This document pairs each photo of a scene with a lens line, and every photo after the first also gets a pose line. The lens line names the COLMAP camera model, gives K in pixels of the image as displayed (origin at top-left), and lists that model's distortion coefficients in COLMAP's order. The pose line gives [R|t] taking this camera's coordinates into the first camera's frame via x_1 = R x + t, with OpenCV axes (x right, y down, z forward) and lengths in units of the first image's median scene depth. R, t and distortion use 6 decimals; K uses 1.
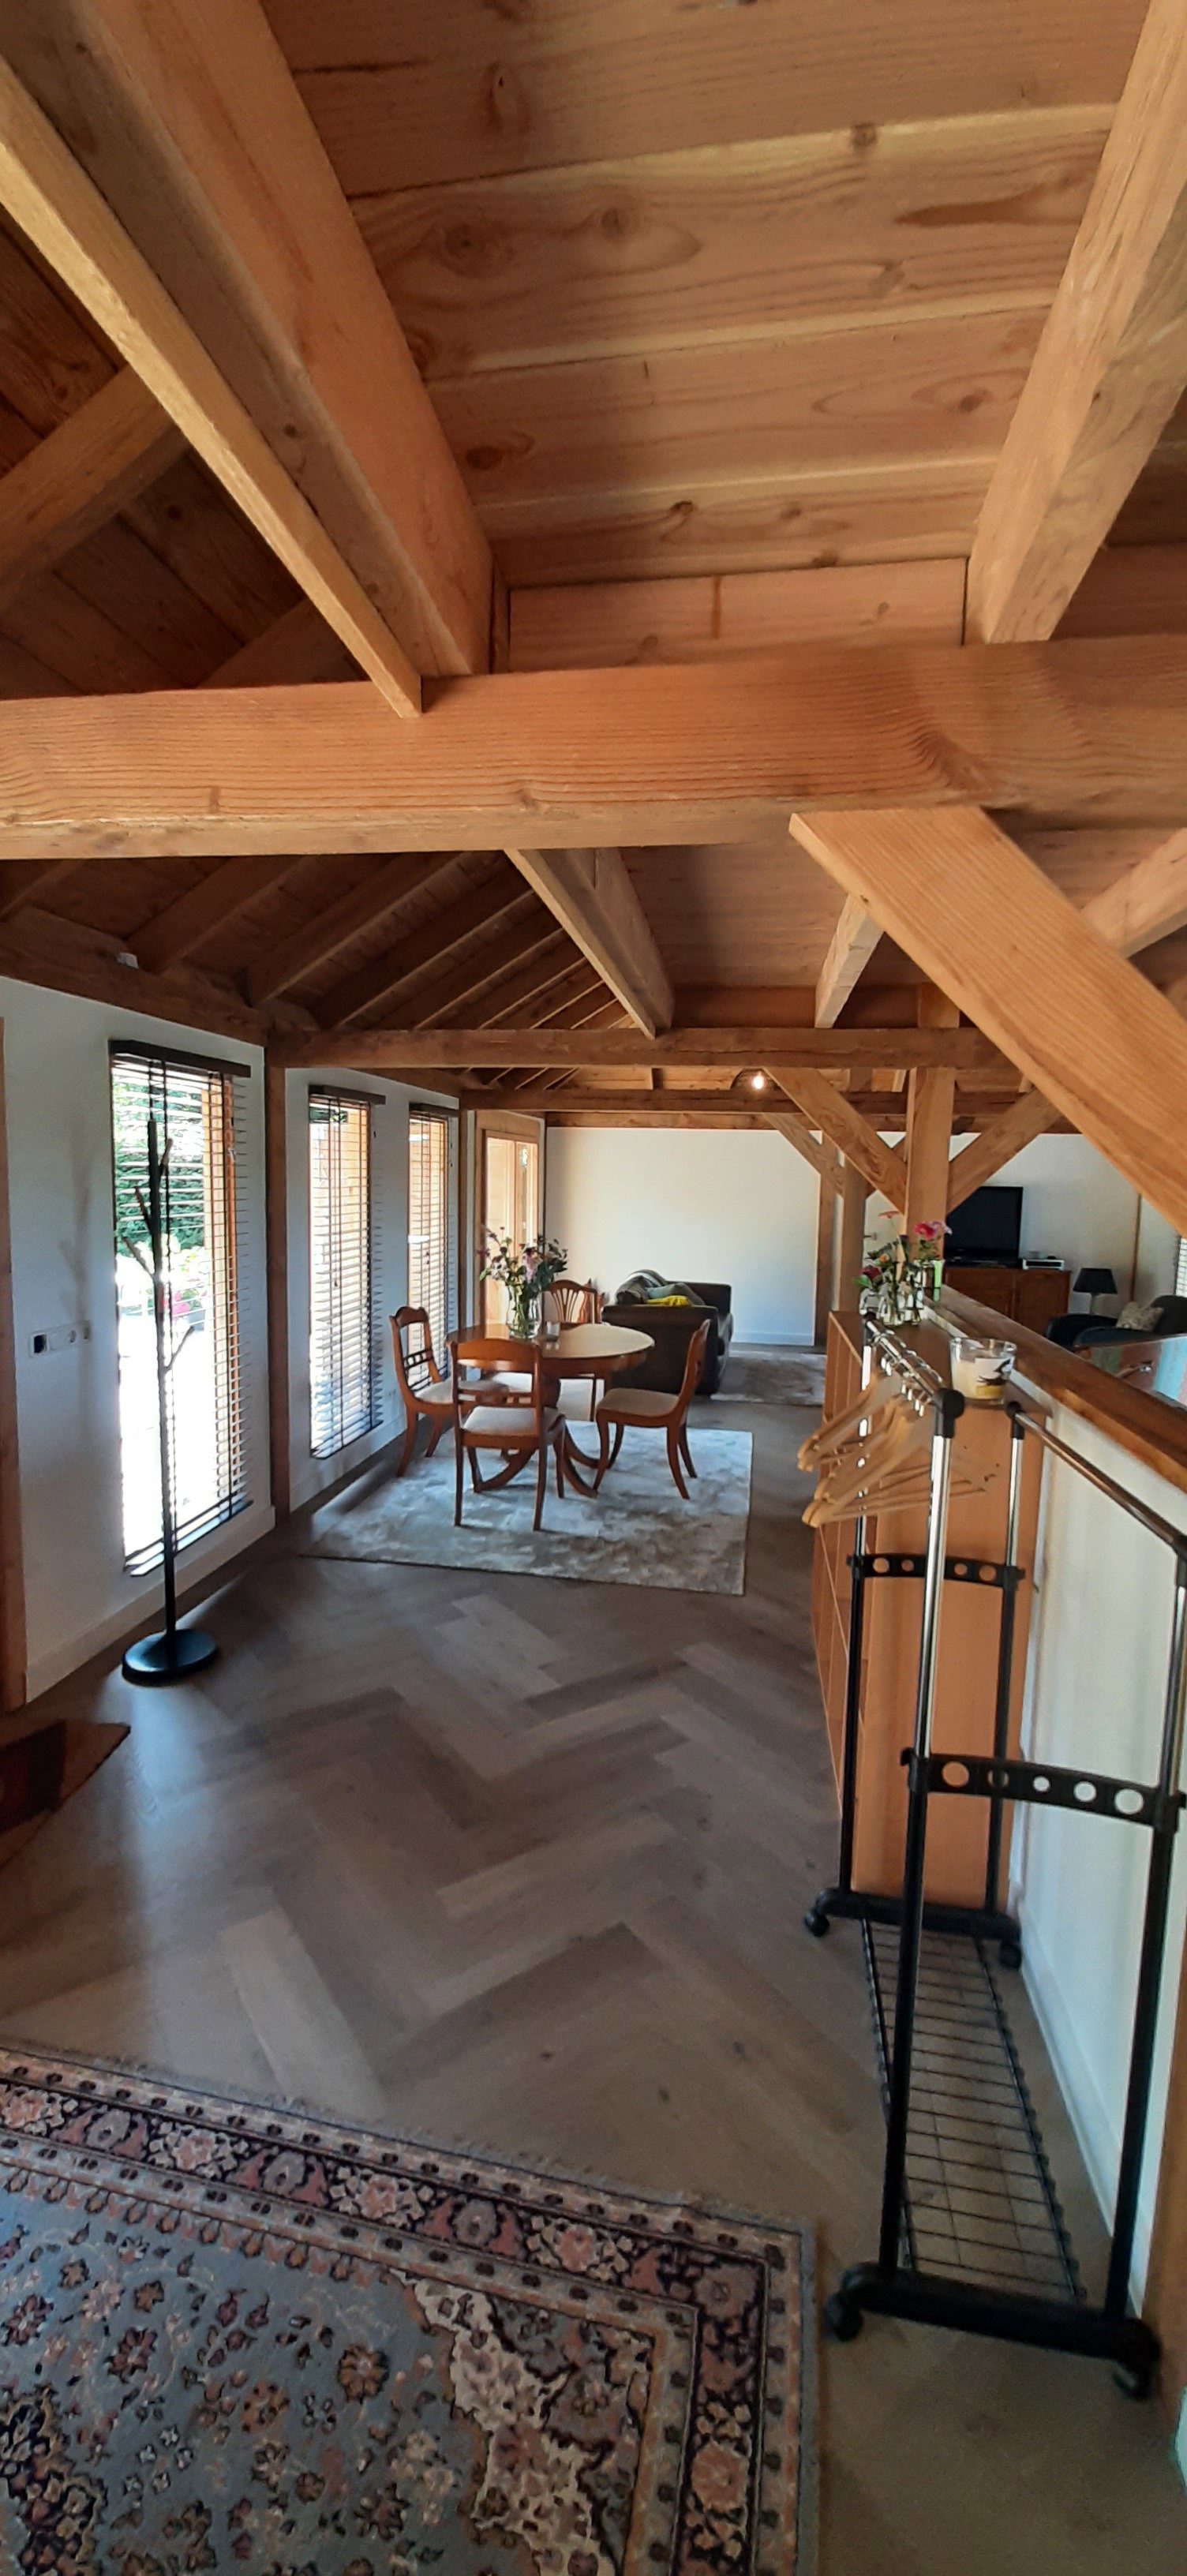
lens RADIAL K [[1009.3, 0, 593.5], [0, 1009.3, 1288.0], [0, 0, 1]] dist [0.014966, -0.000122]
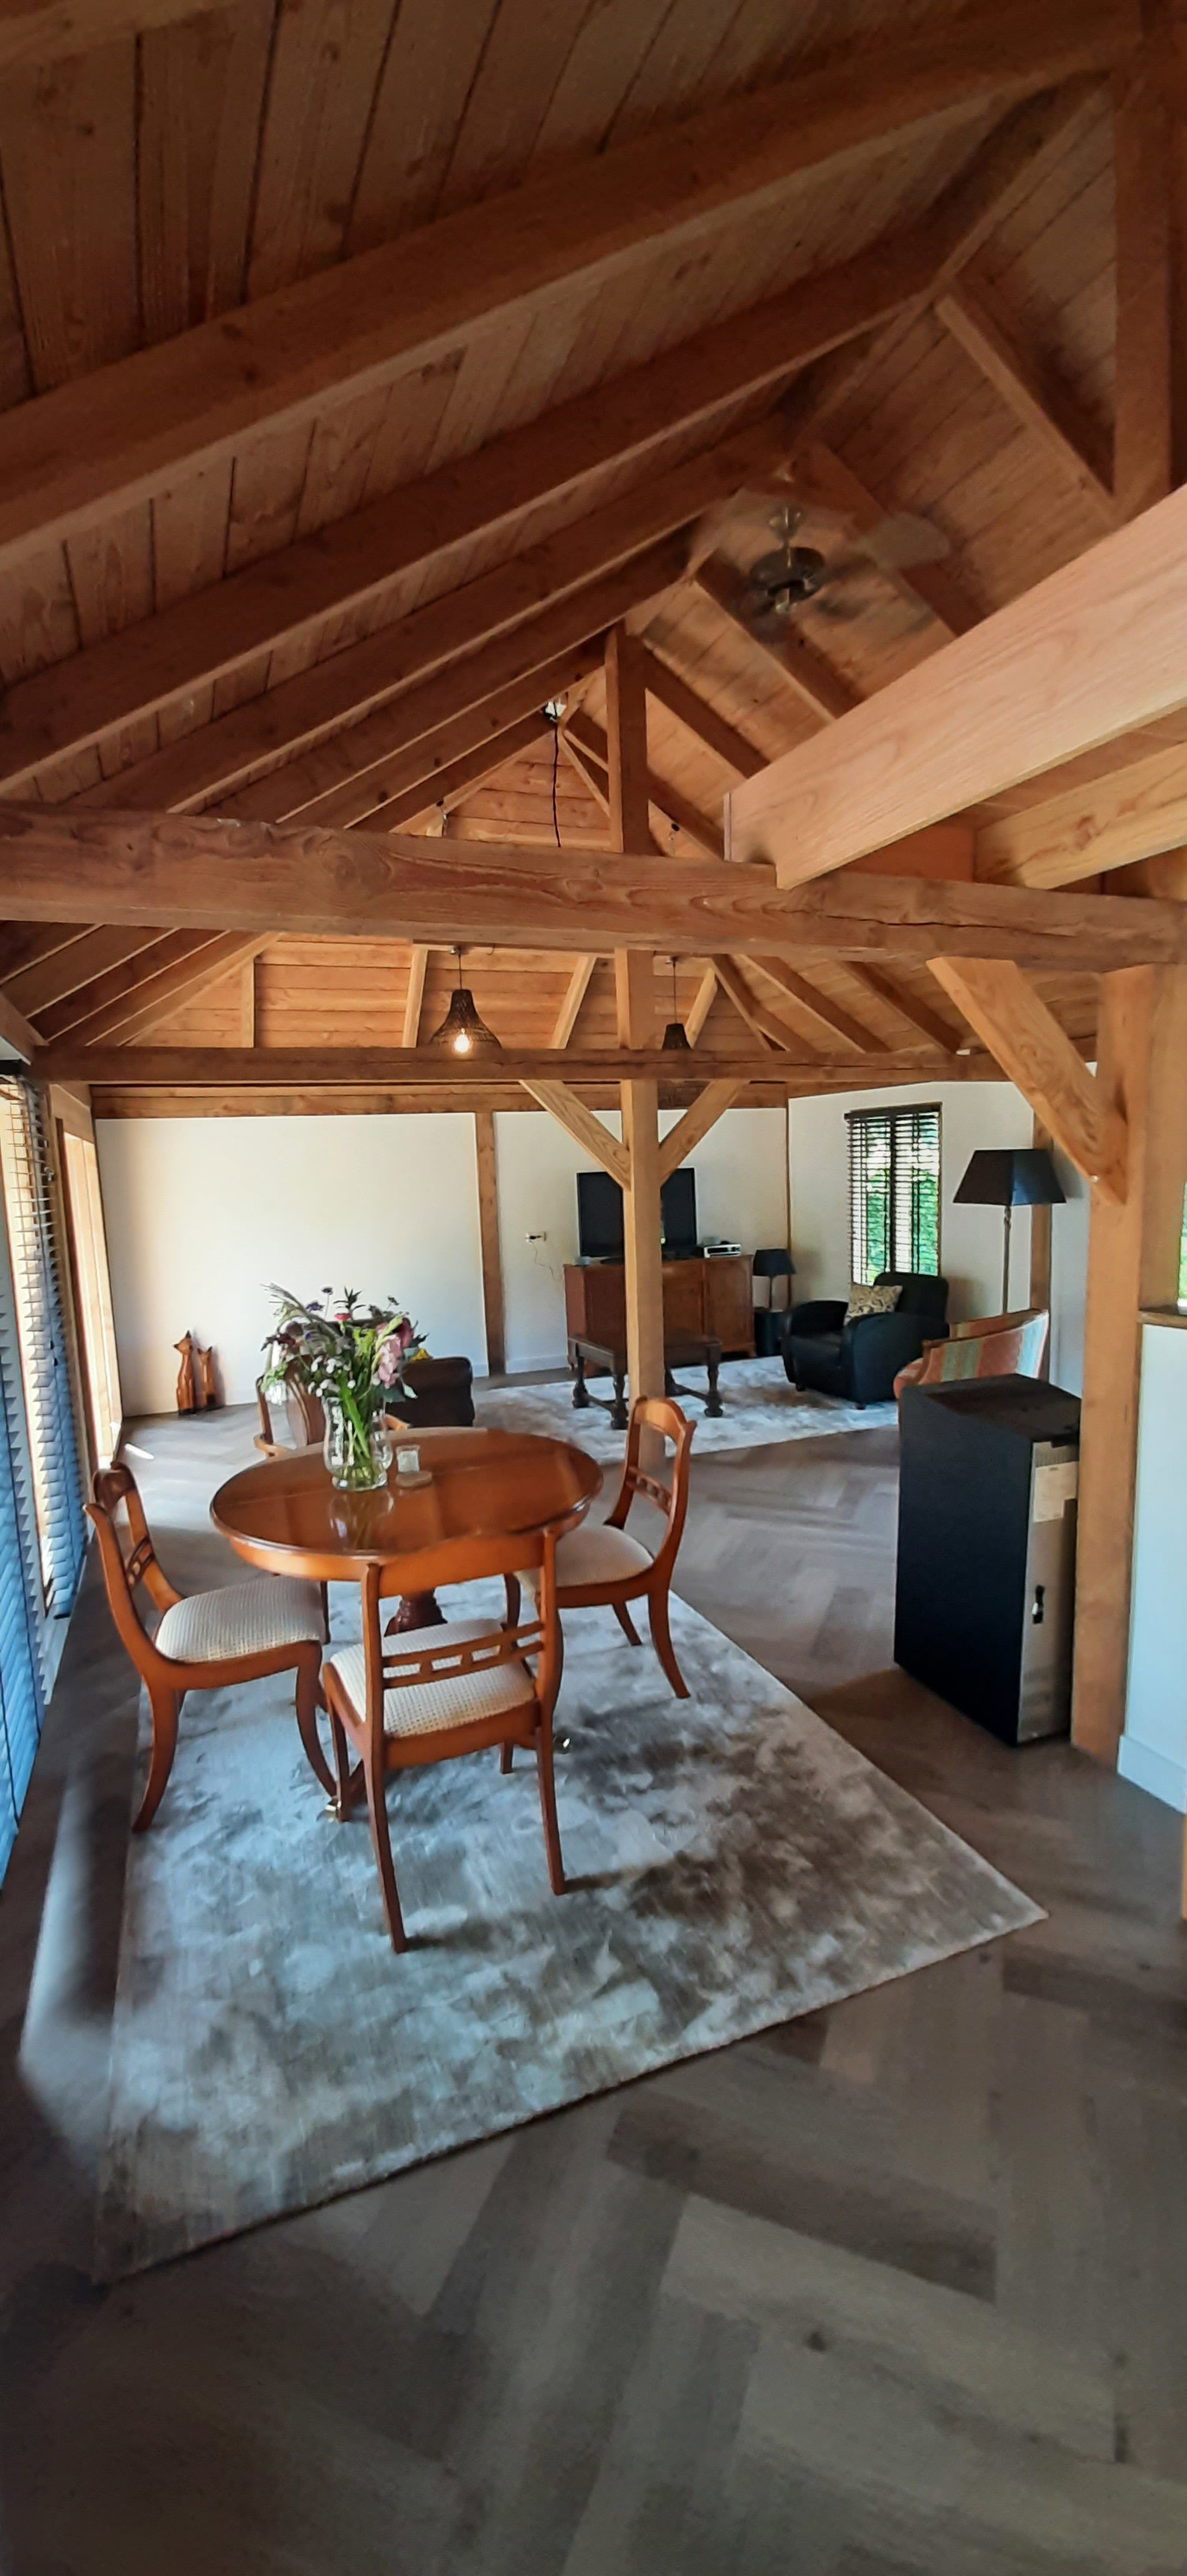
lens RADIAL K [[1009.3, 0, 593.5], [0, 1009.3, 1288.0], [0, 0, 1]] dist [0.014966, -0.000122]
pose [[0.855200, -0.114610, 0.505468, -0.261025], [0.113516, 0.992985, 0.033092, -0.069040], [-0.505714, 0.029079, 0.862211, 0.552421]]
